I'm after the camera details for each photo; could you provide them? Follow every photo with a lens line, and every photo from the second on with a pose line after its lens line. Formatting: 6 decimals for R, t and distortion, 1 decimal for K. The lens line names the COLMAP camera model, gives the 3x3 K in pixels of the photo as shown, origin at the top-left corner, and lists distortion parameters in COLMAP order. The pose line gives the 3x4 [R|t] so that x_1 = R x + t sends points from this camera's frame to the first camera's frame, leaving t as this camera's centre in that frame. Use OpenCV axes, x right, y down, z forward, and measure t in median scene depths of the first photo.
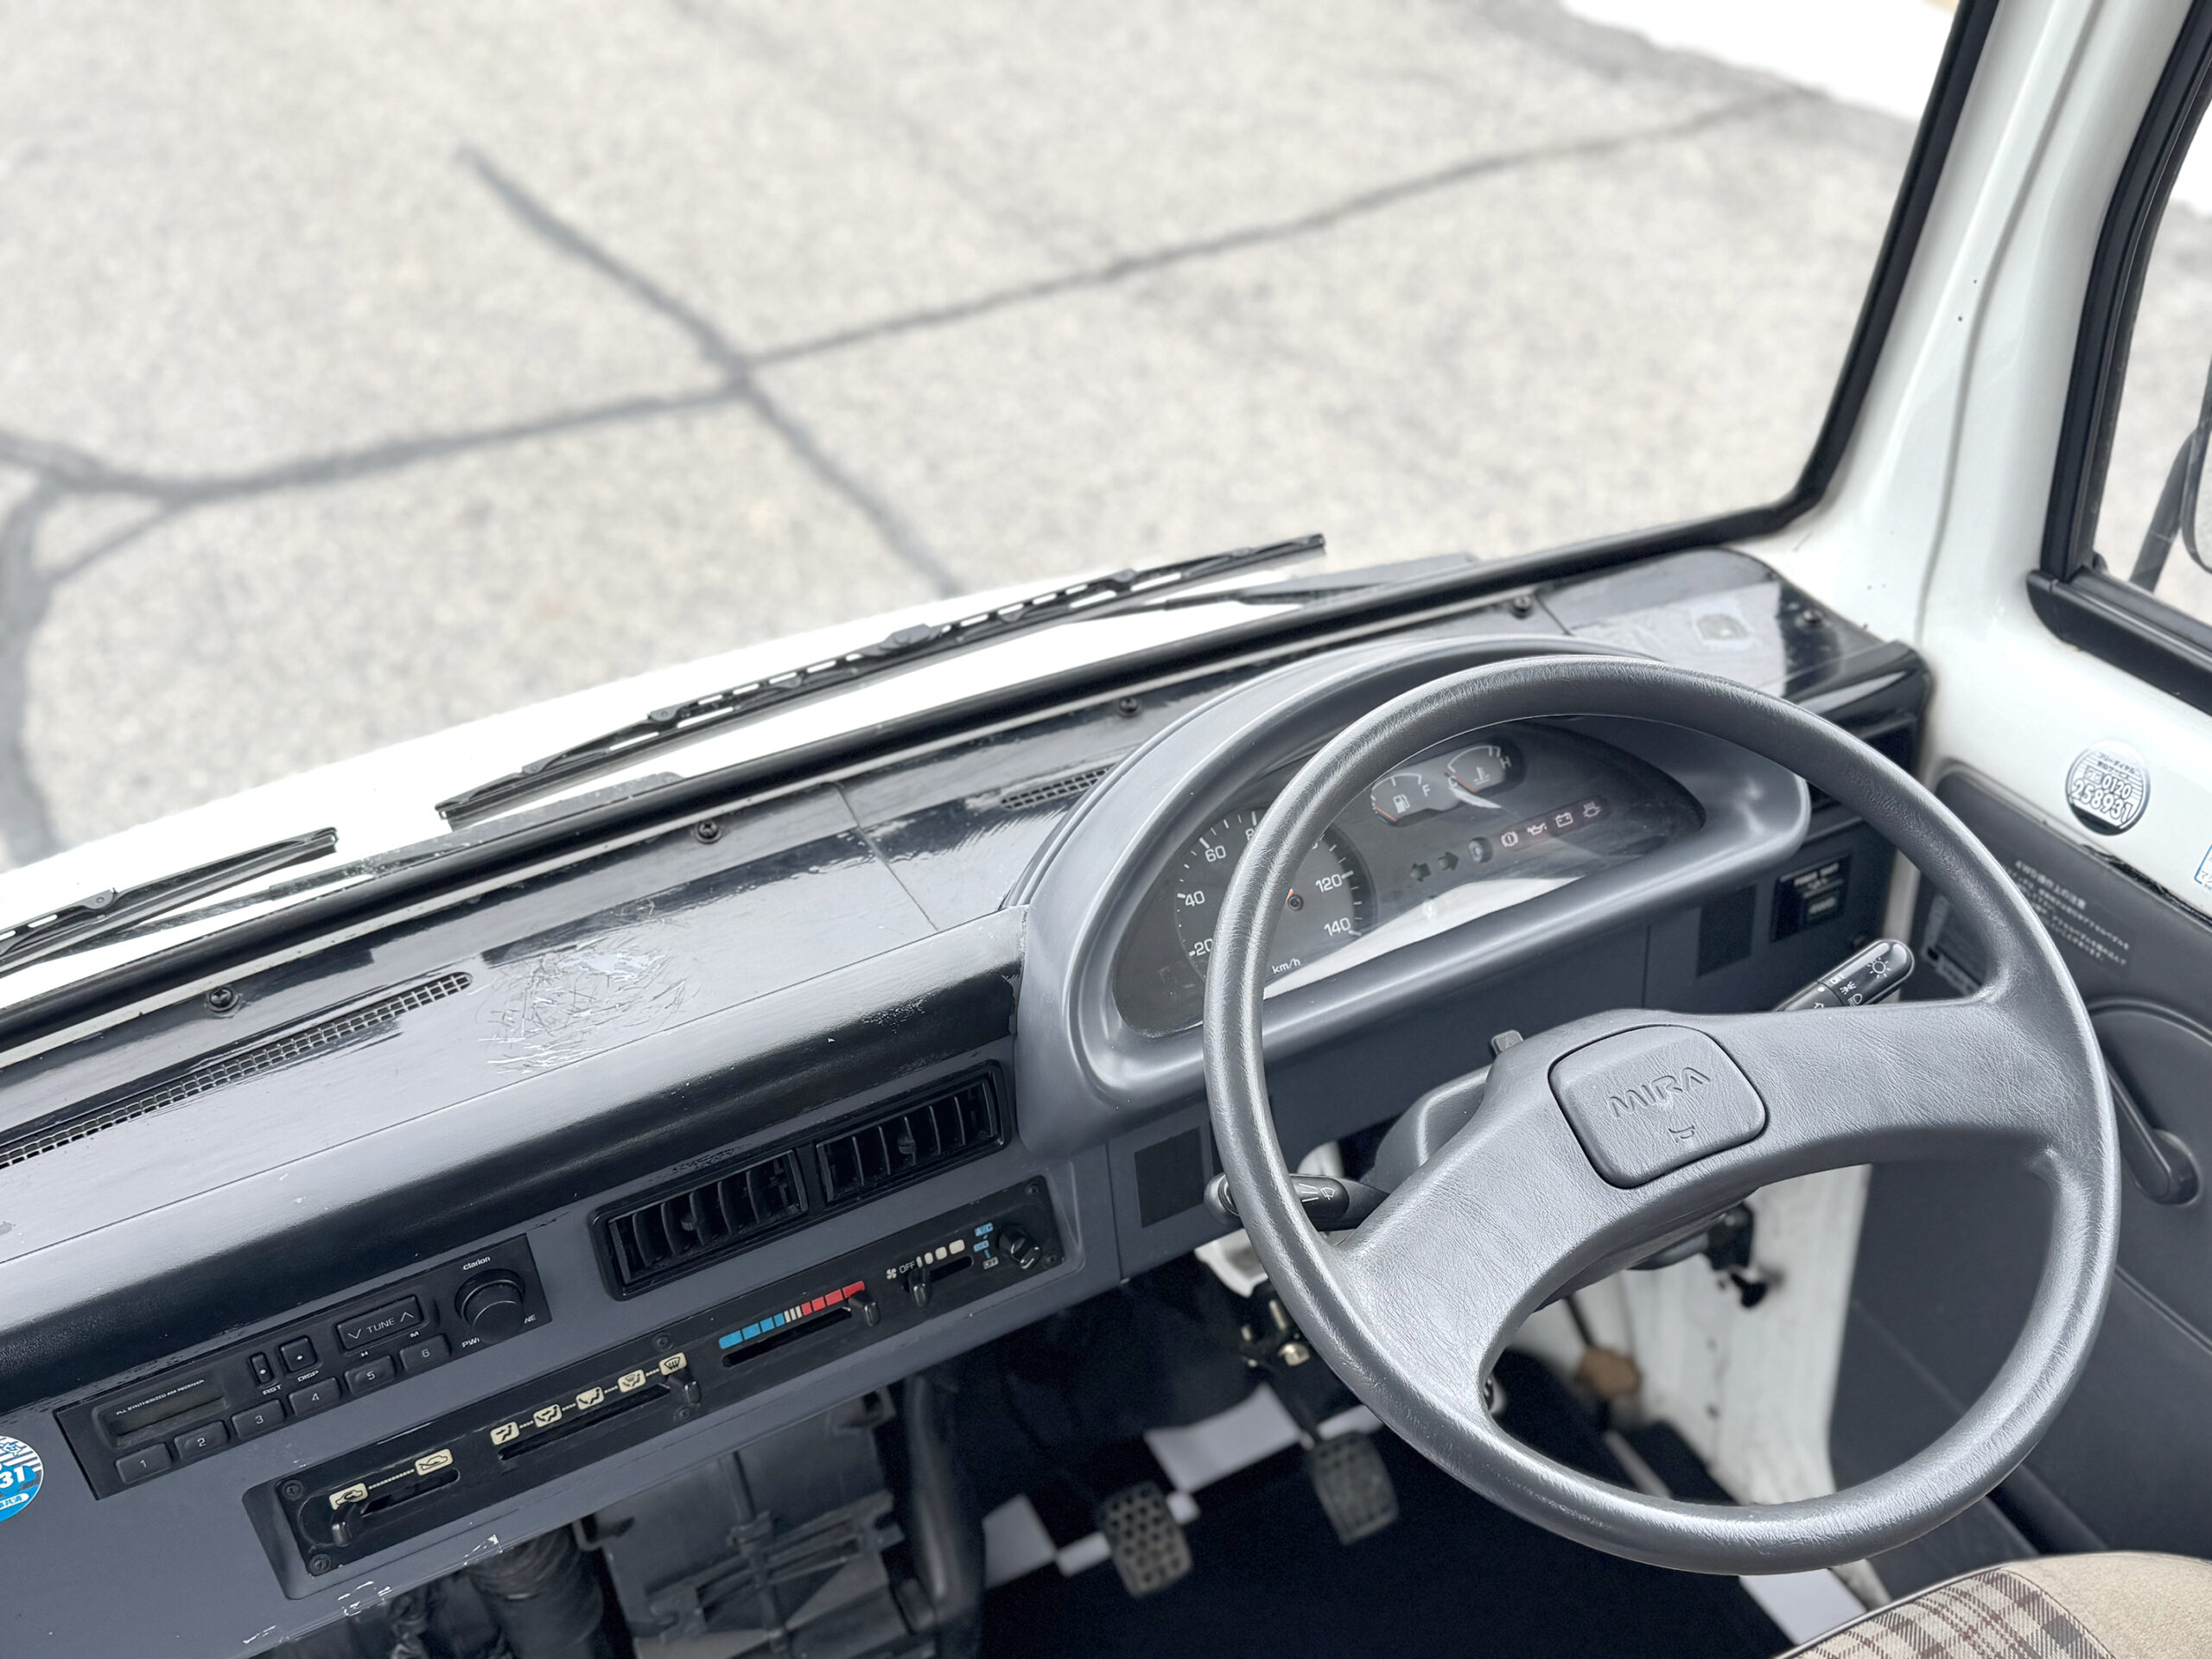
lens RADIAL K [[2177.7, 0, 1130.9], [0, 2177.7, 822.4], [0, 0, 1]] dist [0.046864, -0.013192]
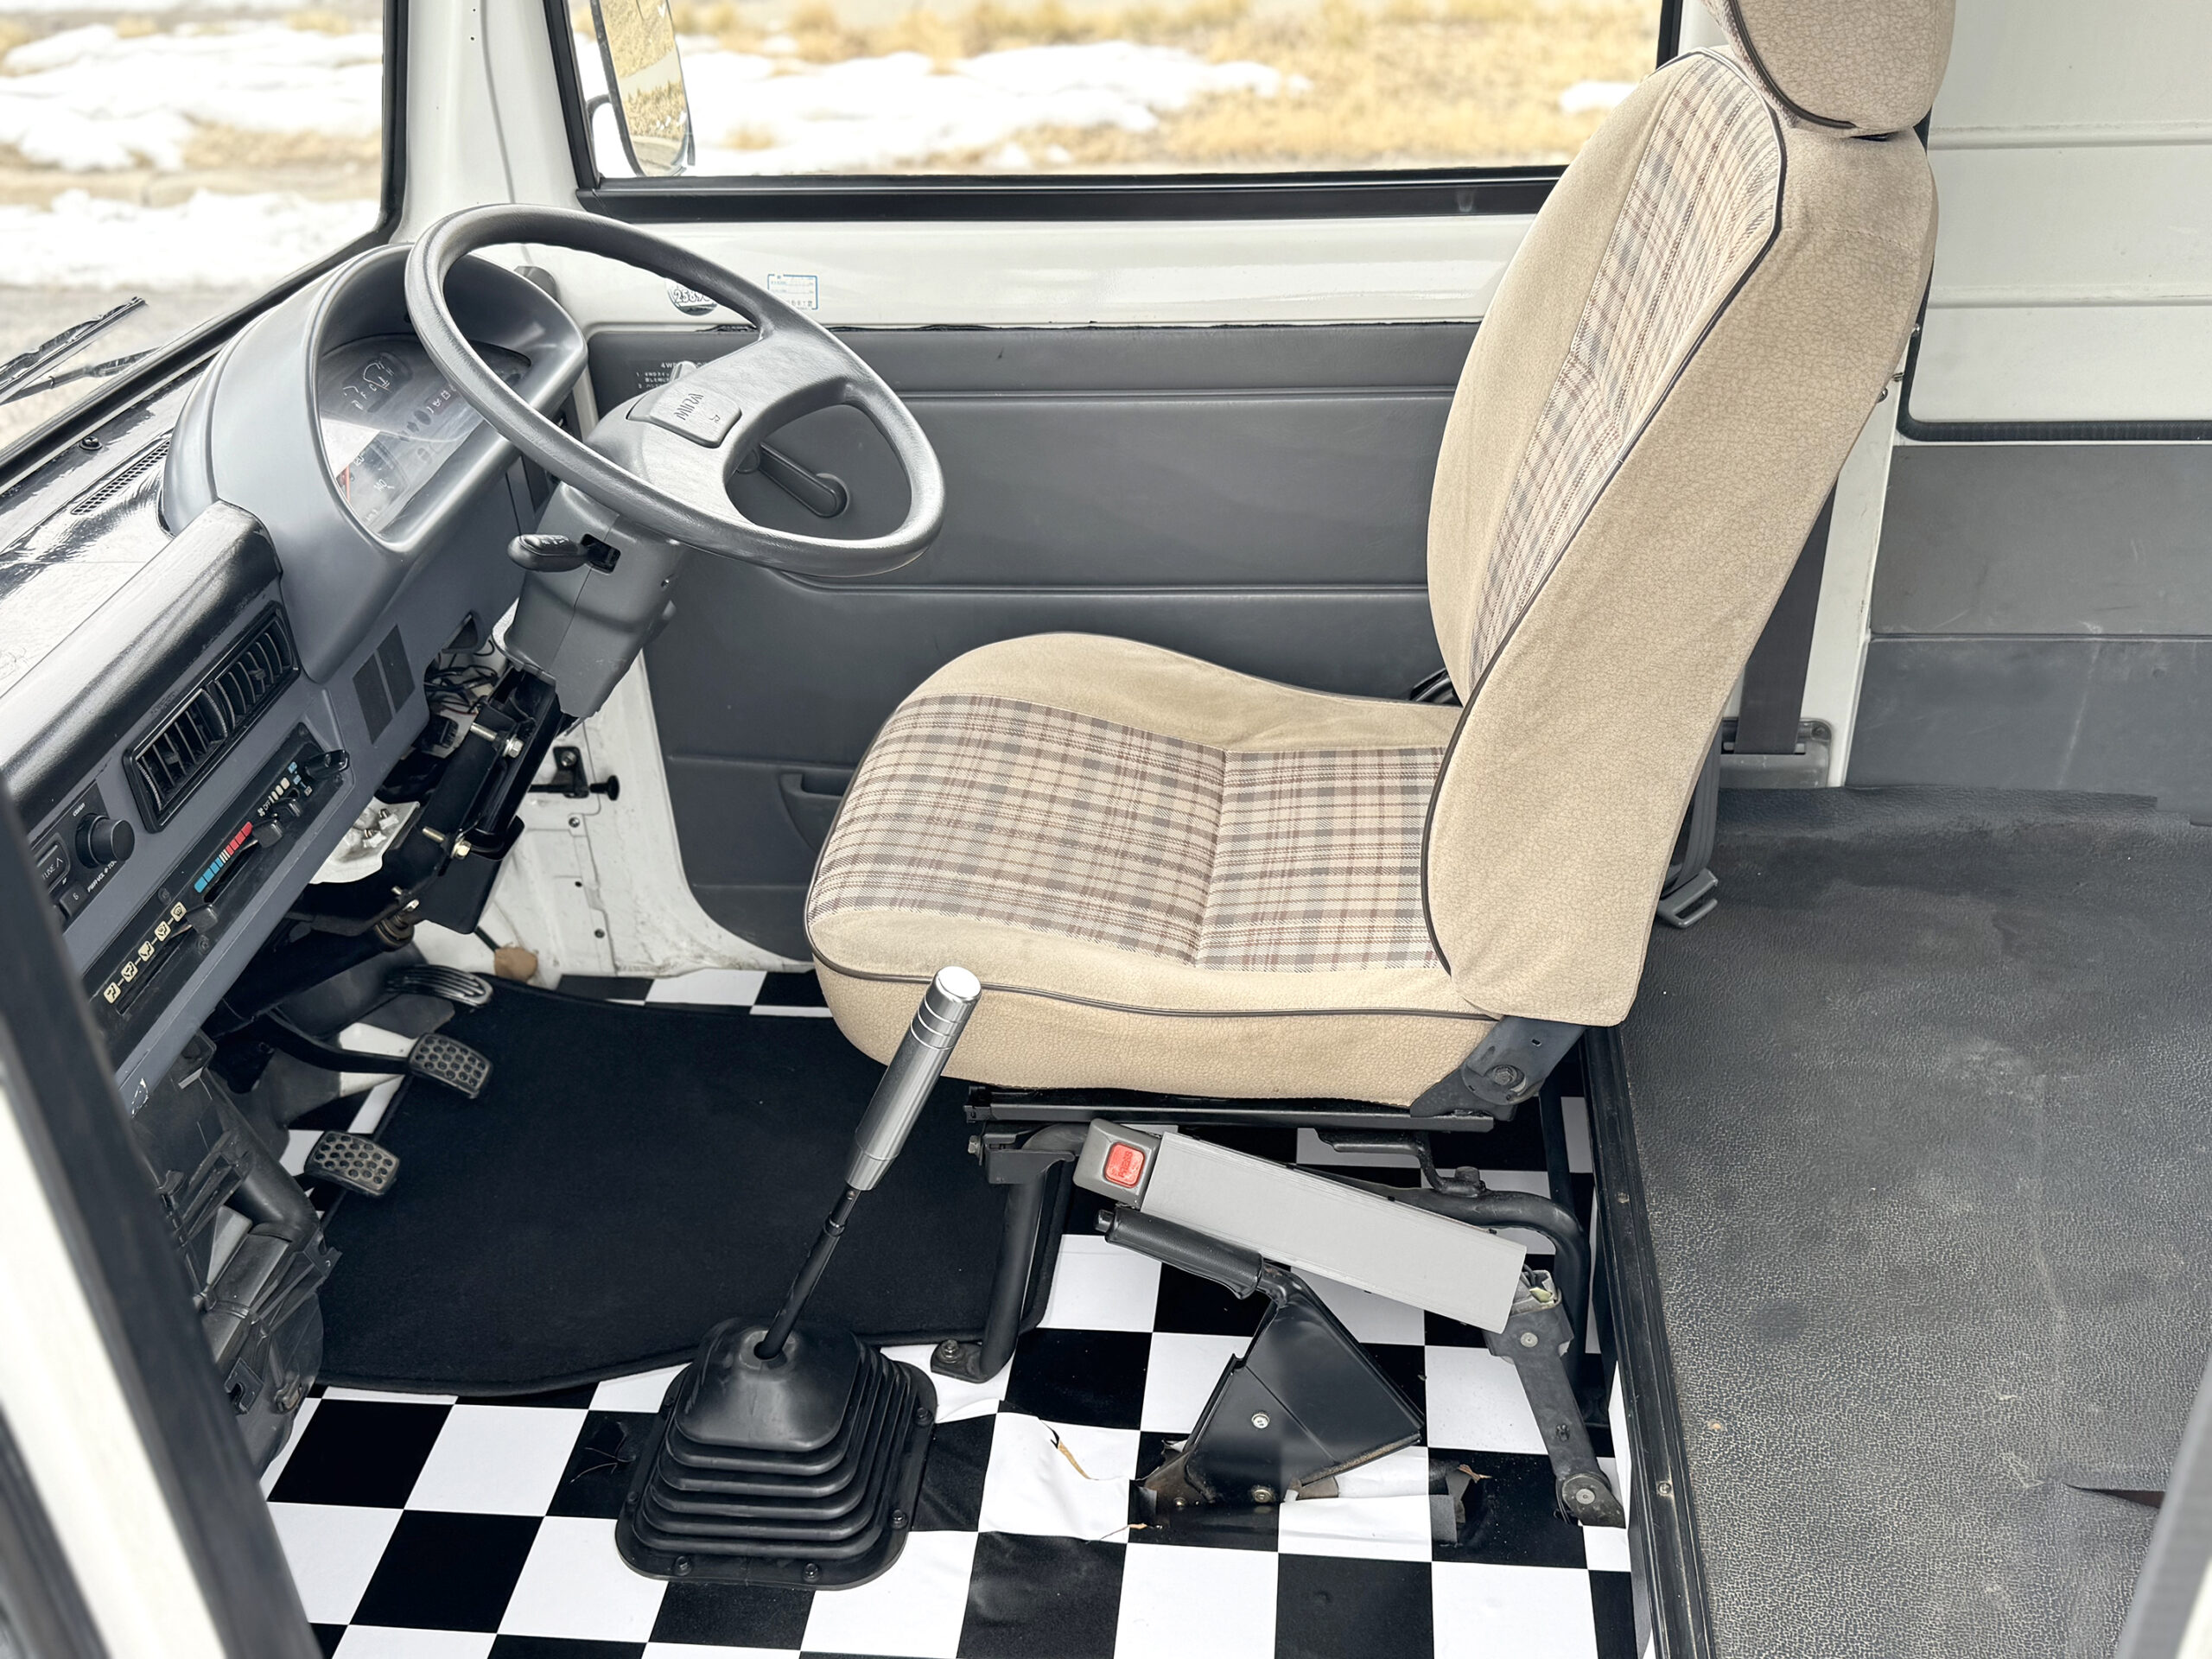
lens RADIAL K [[2177.7, 0, 1130.9], [0, 2177.7, 822.4], [0, 0, 1]] dist [0.046864, -0.013192]
pose [[0.536905, -0.407417, 0.738745, -0.800580], [0.480258, 0.867530, 0.129400, 0.295825], [-0.693603, 0.285312, 0.661446, -0.203818]]
